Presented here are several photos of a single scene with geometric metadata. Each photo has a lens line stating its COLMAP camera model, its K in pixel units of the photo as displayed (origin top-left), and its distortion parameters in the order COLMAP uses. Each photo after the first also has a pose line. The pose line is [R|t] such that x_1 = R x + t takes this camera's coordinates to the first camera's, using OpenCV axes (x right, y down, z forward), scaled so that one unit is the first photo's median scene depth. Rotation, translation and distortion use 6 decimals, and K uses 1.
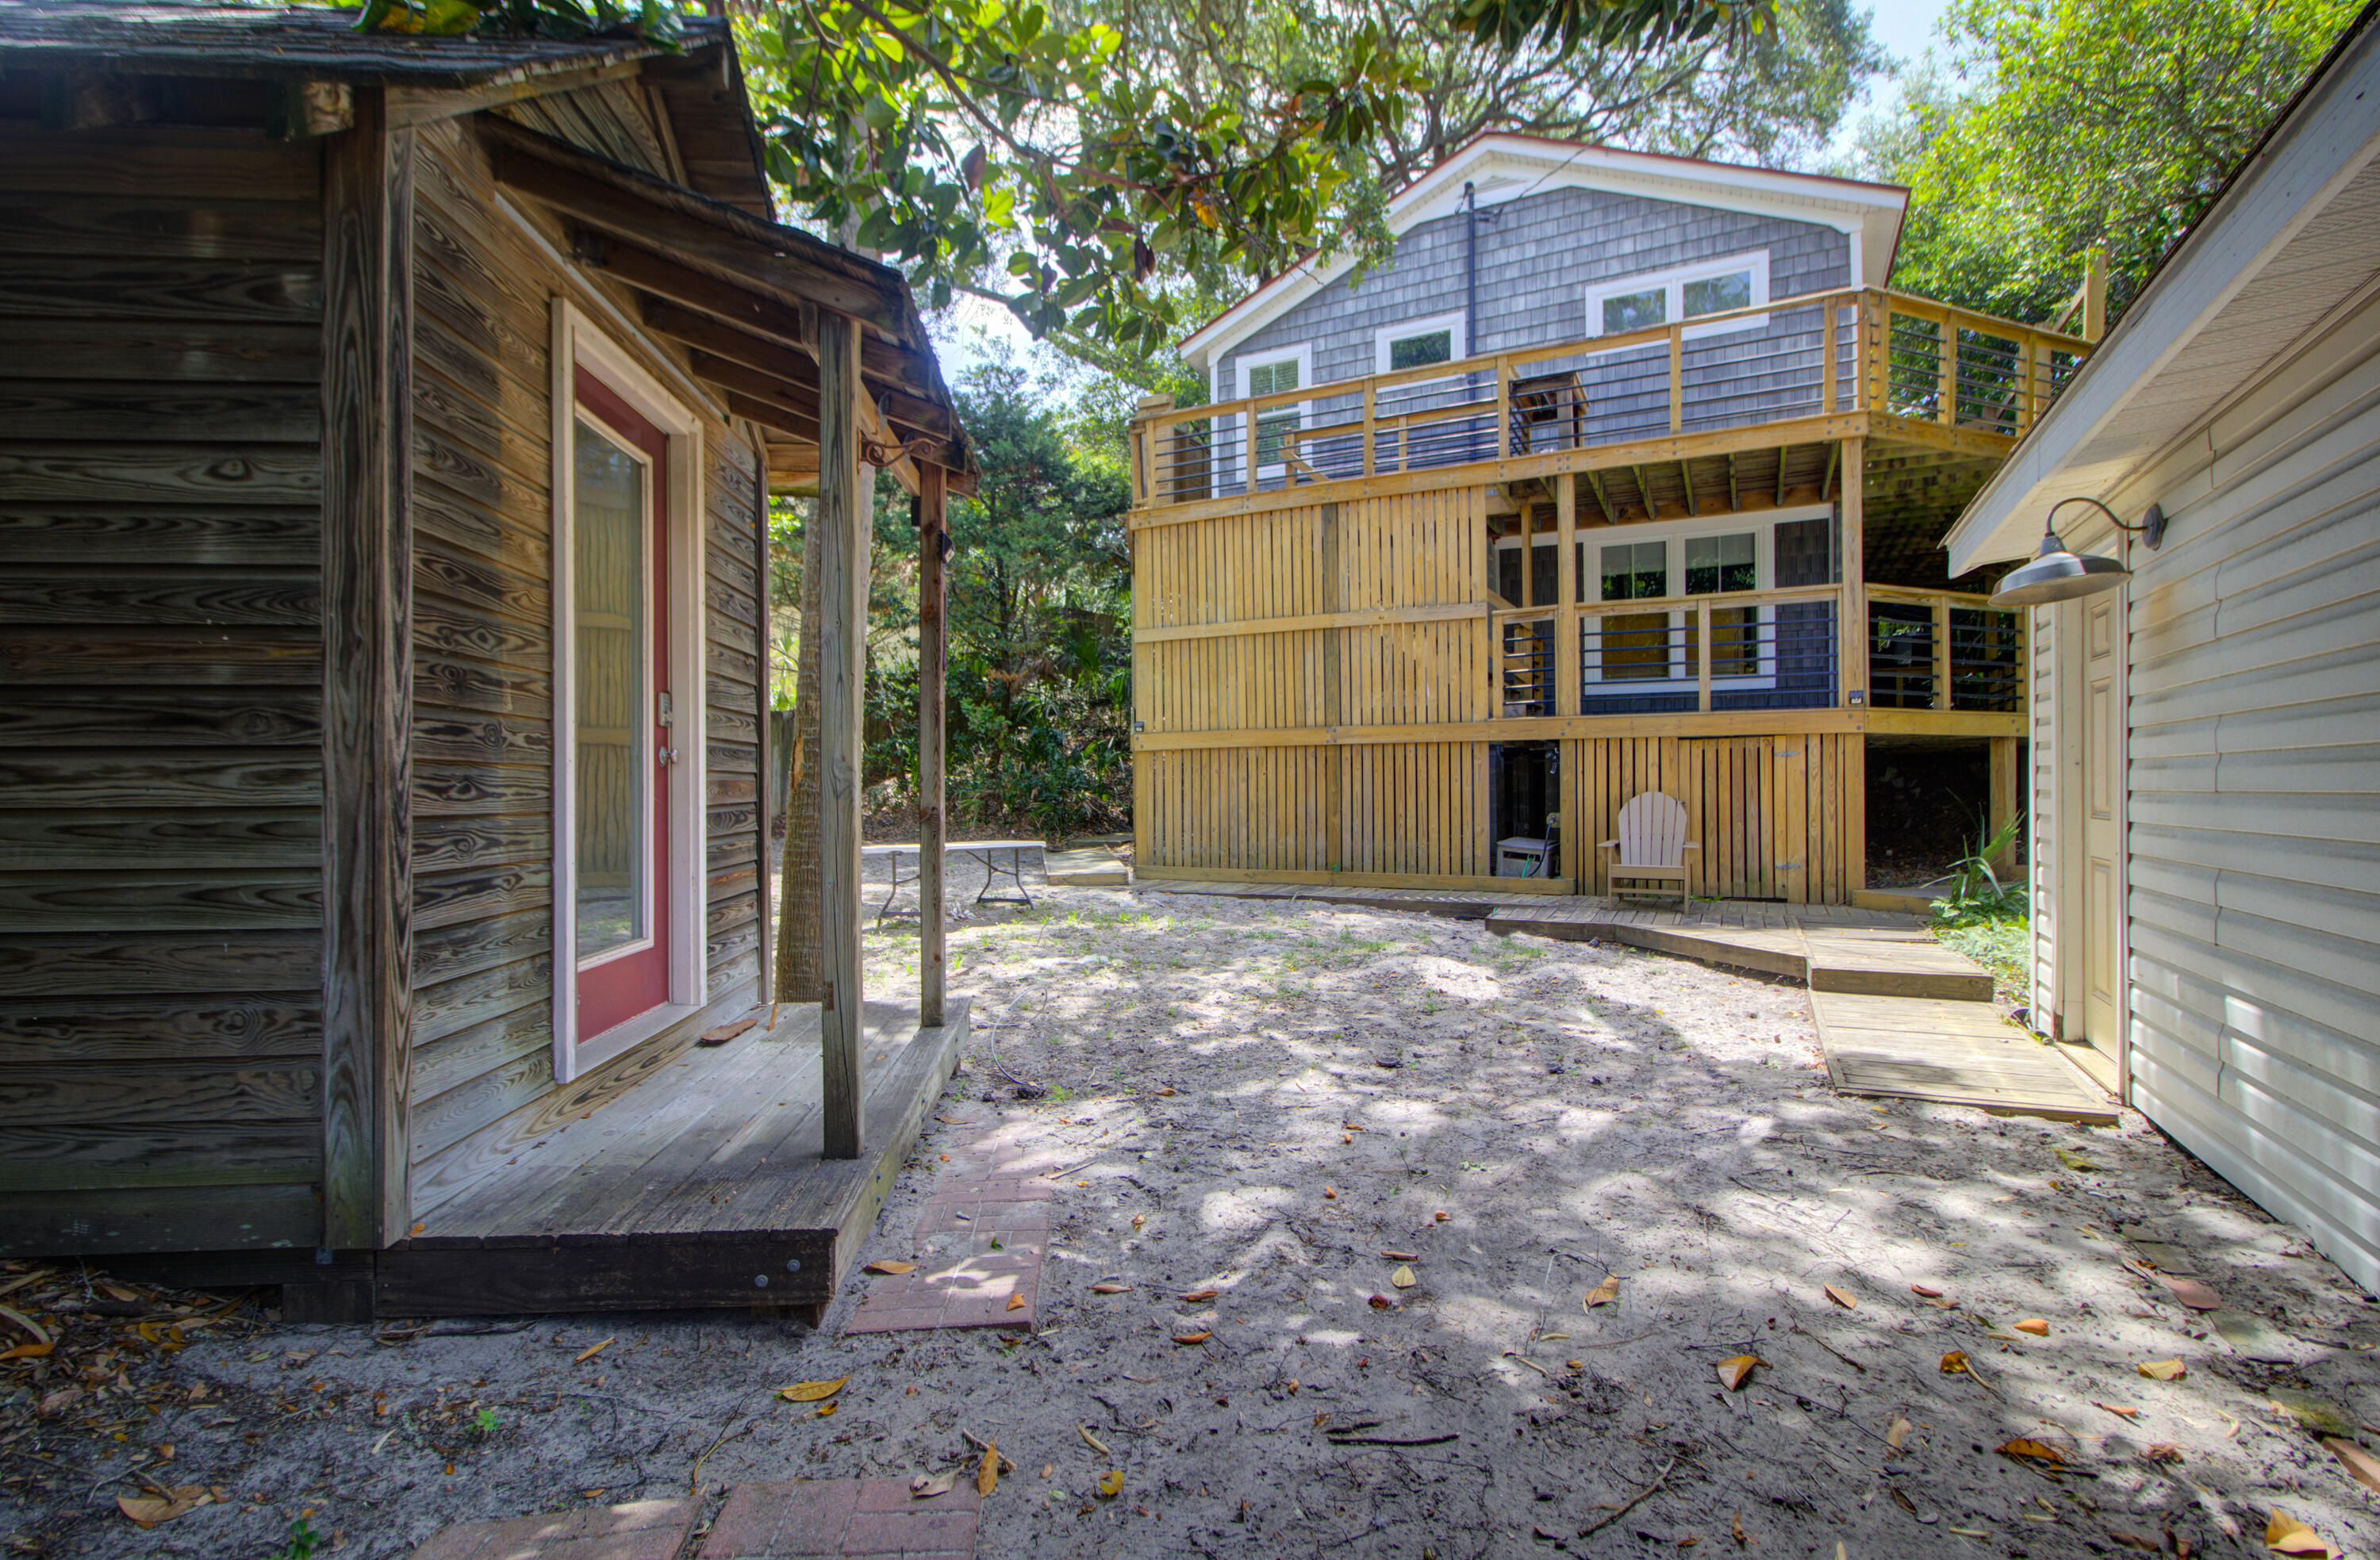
lens RADIAL K [[1090.1, 0, 1211.9], [0, 1090.1, 787.4], [0, 0, 1]] dist [-0.055698, 0.025812]
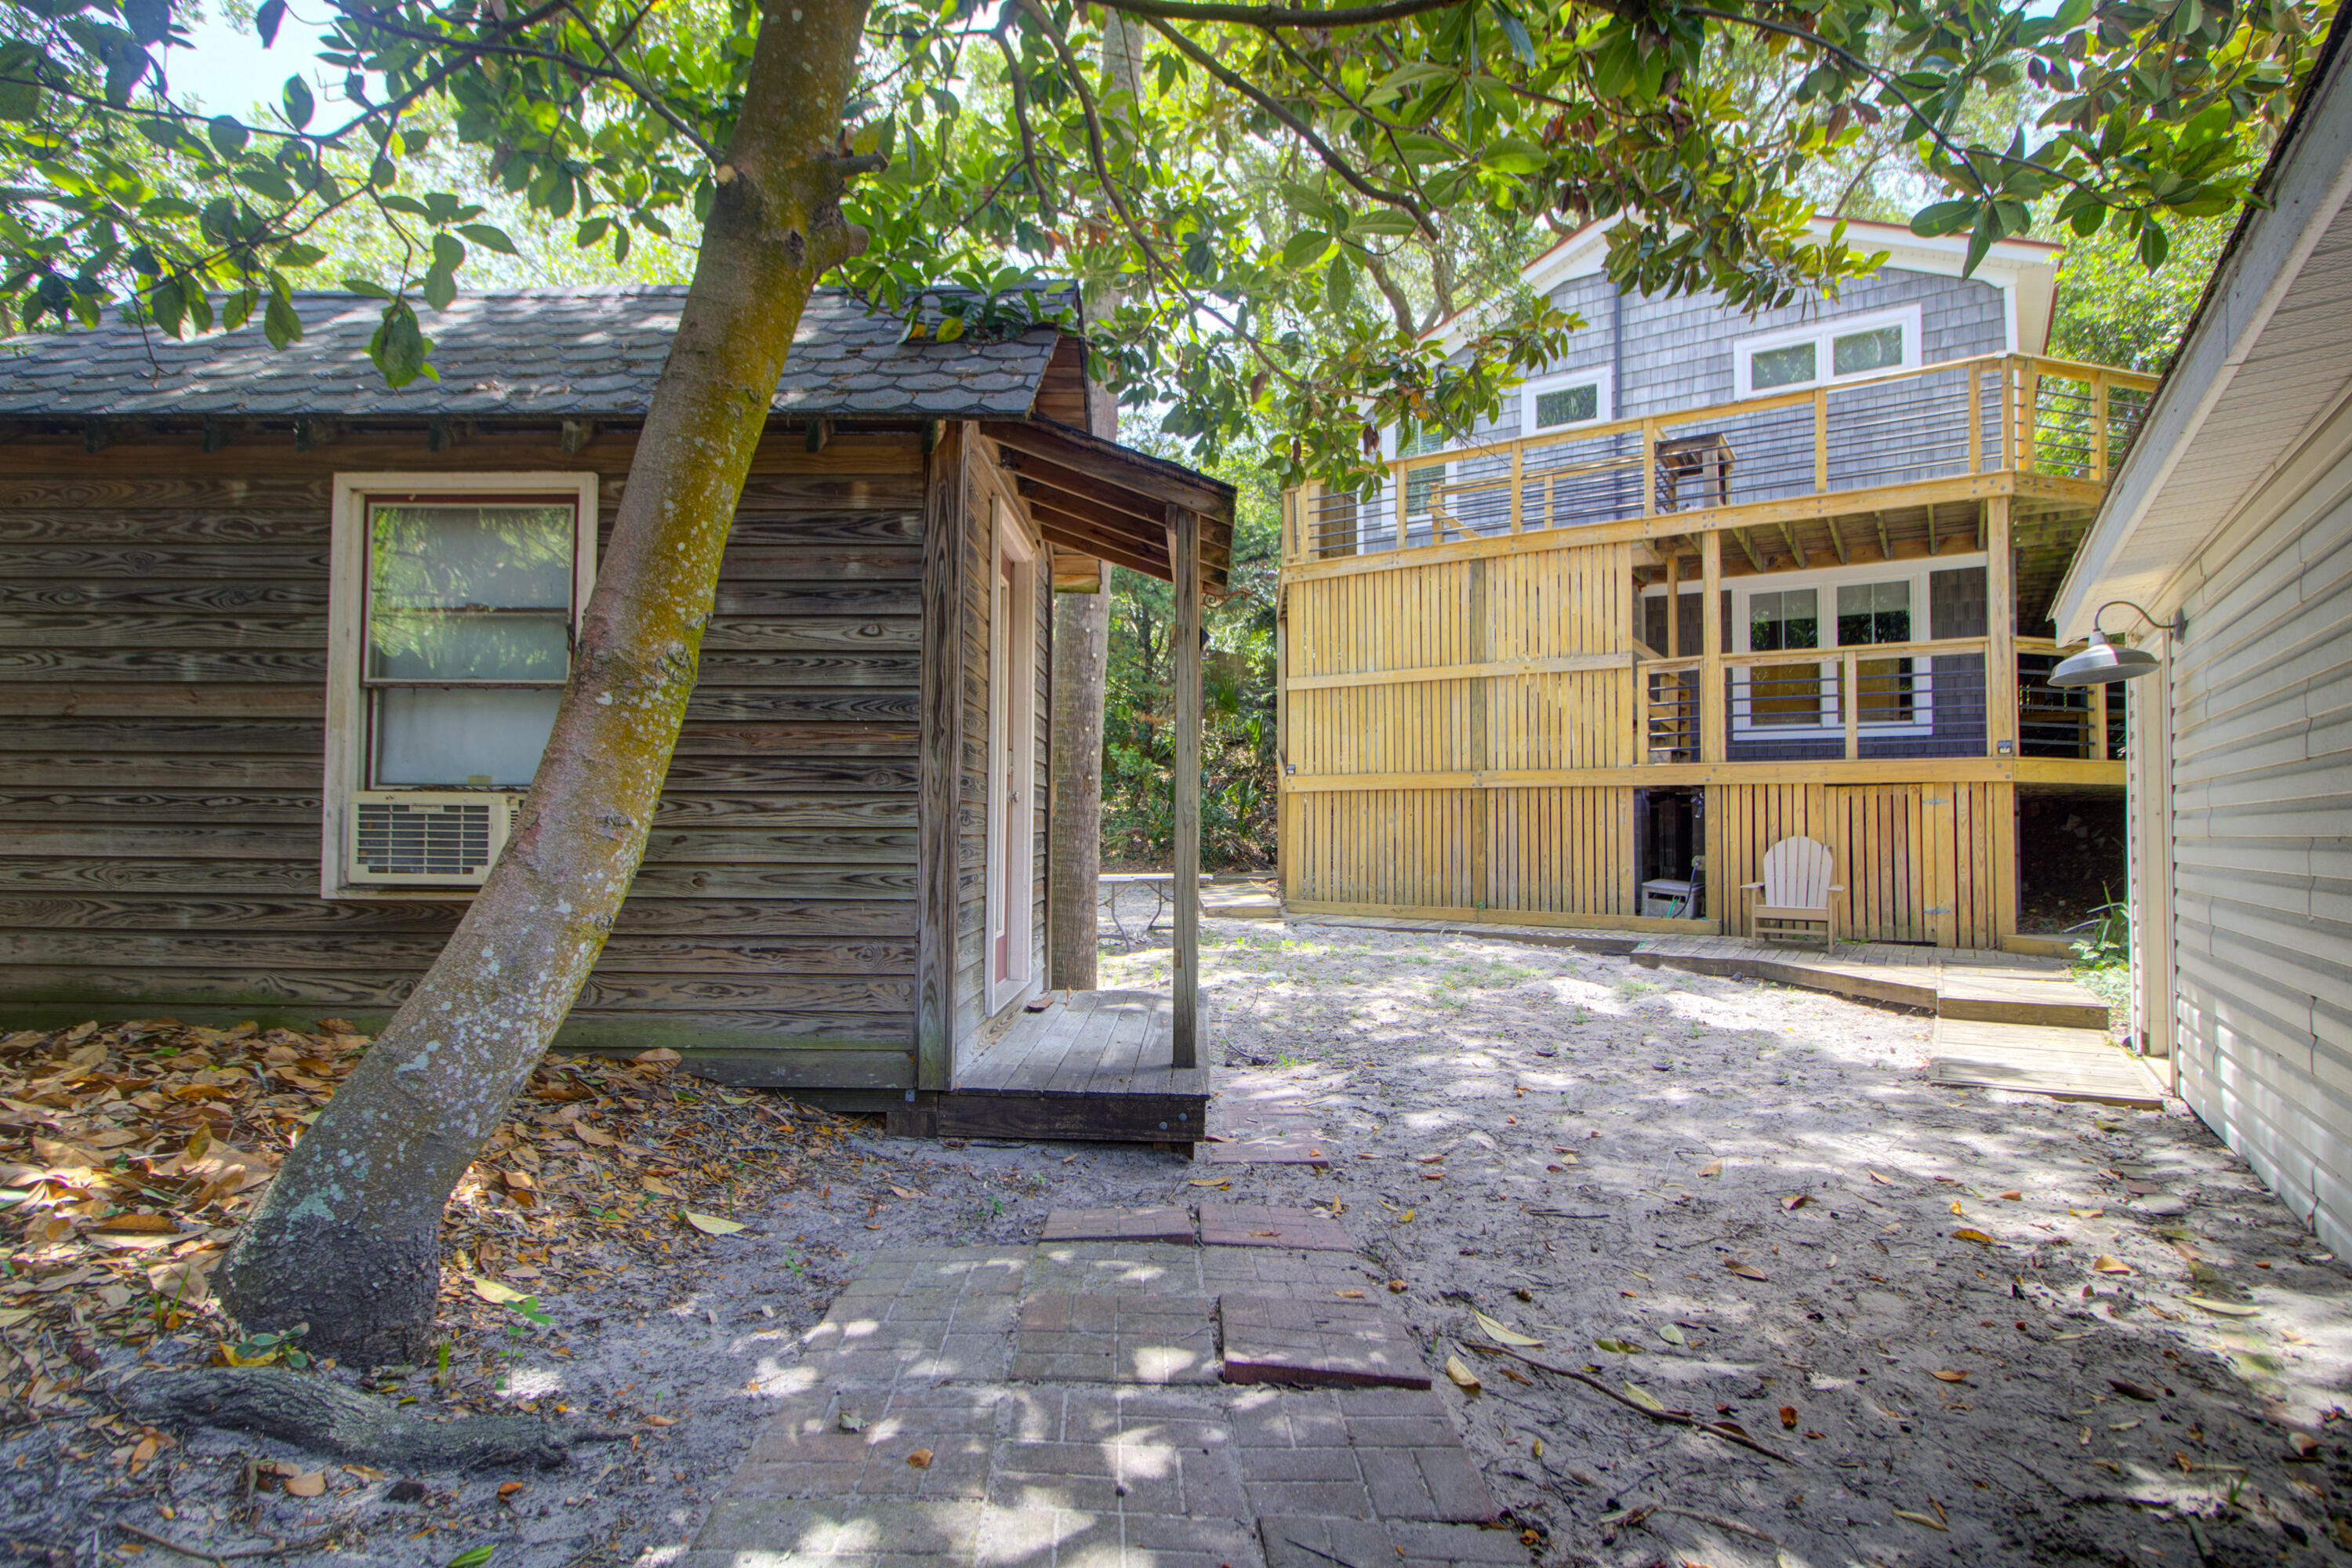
lens RADIAL K [[1185.5, 0, 1176.0], [0, 1185.5, 784.0], [0, 0, 1]] dist [-0.001424, -0.027402]
pose [[0.992618, 0.008865, -0.120955, -0.044797], [-0.013330, 0.999258, -0.036149, 0.002551], [0.120545, 0.037494, 0.992000, -0.186316]]
